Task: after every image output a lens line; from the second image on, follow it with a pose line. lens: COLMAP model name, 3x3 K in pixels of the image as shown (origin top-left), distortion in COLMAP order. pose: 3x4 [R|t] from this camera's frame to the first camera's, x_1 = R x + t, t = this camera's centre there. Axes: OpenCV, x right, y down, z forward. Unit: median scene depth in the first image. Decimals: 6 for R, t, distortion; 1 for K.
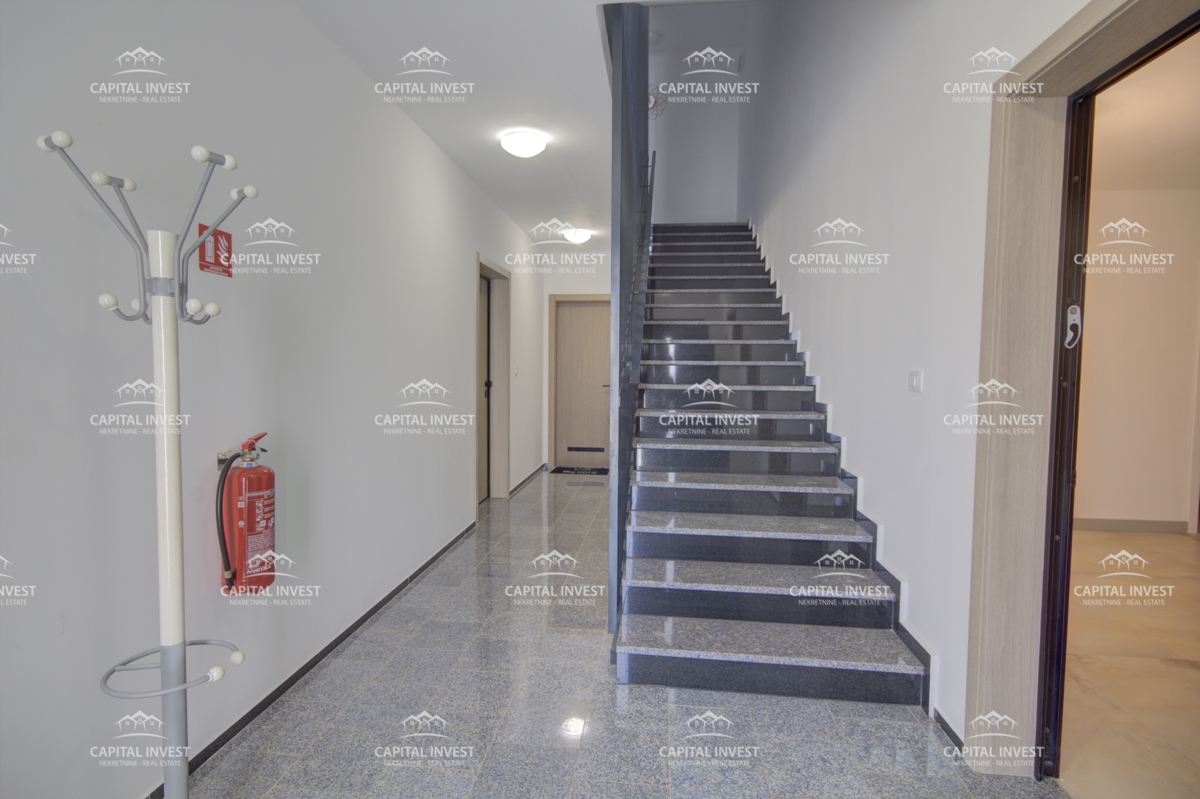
lens RADIAL K [[616.2, 0, 597.5], [0, 616.2, 399.3], [0, 0, 1]] dist [0.000520, 0.000550]
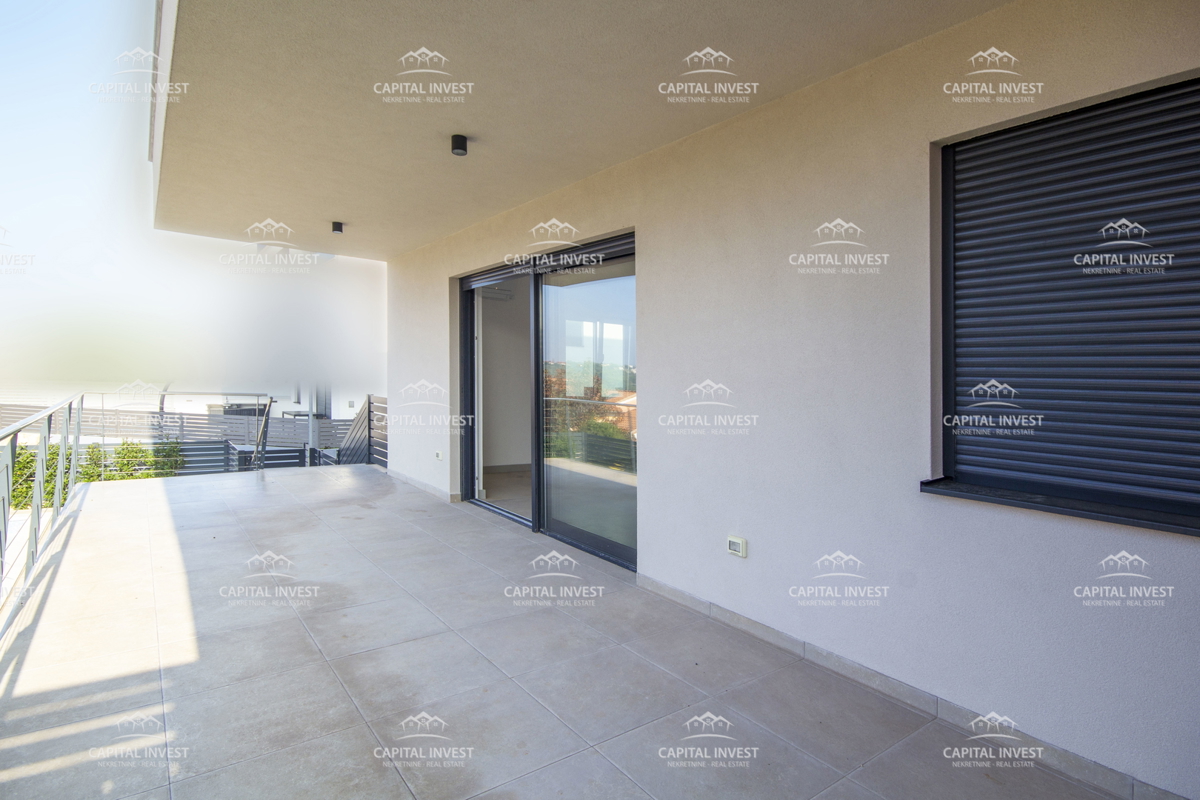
lens RADIAL K [[616.2, 0, 597.5], [0, 616.2, 399.8], [0, 0, 1]] dist [0.000520, 0.000550]
pose [[0.999999, 0.000429, 0.001573, -0.923523], [-0.000428, 1.000000, -0.000055, 0.000292], [-0.001573, 0.000054, 0.999999, 0.001506]]
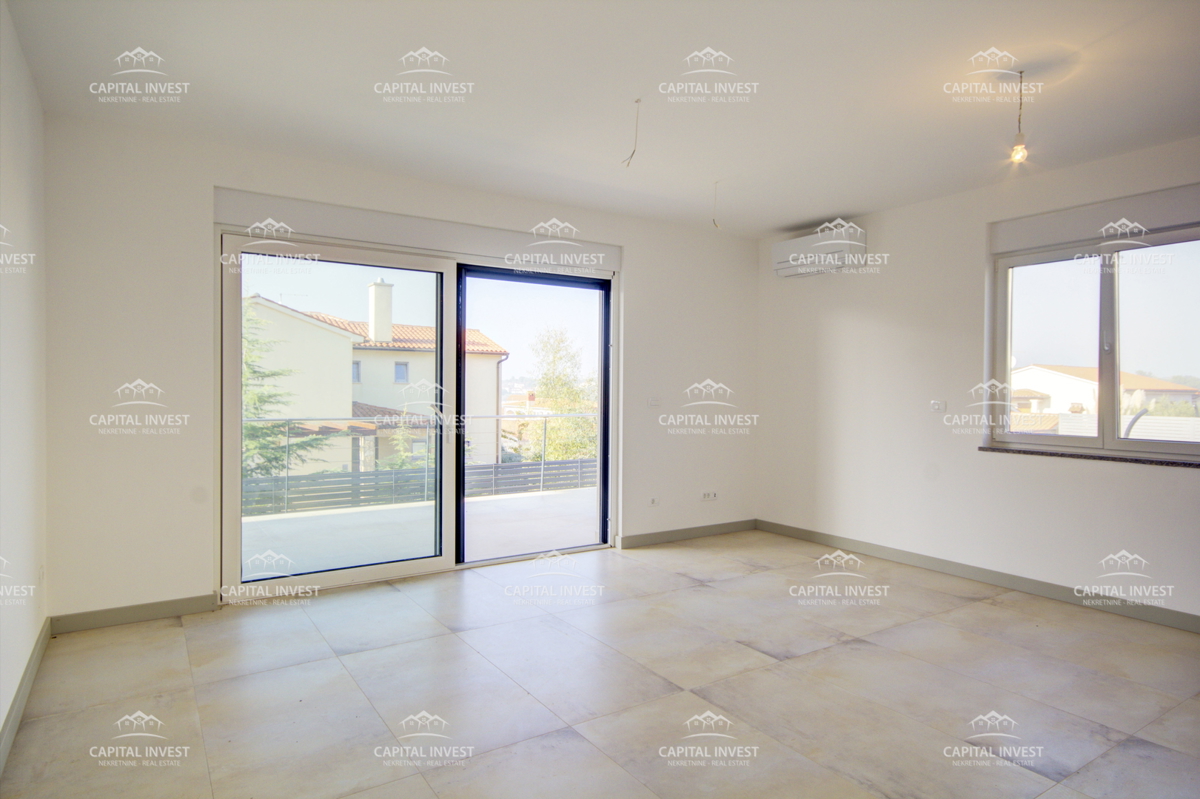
lens RADIAL K [[615.3, 0, 598.3], [0, 615.3, 399.6], [0, 0, 1]] dist [-0.000195, 0.000230]
pose [[0.999998, 0.000137, 0.001846, 0.308223], [-0.000138, 1.000000, 0.000389, 0.000103], [-0.001846, -0.000389, 0.999998, 0.000385]]
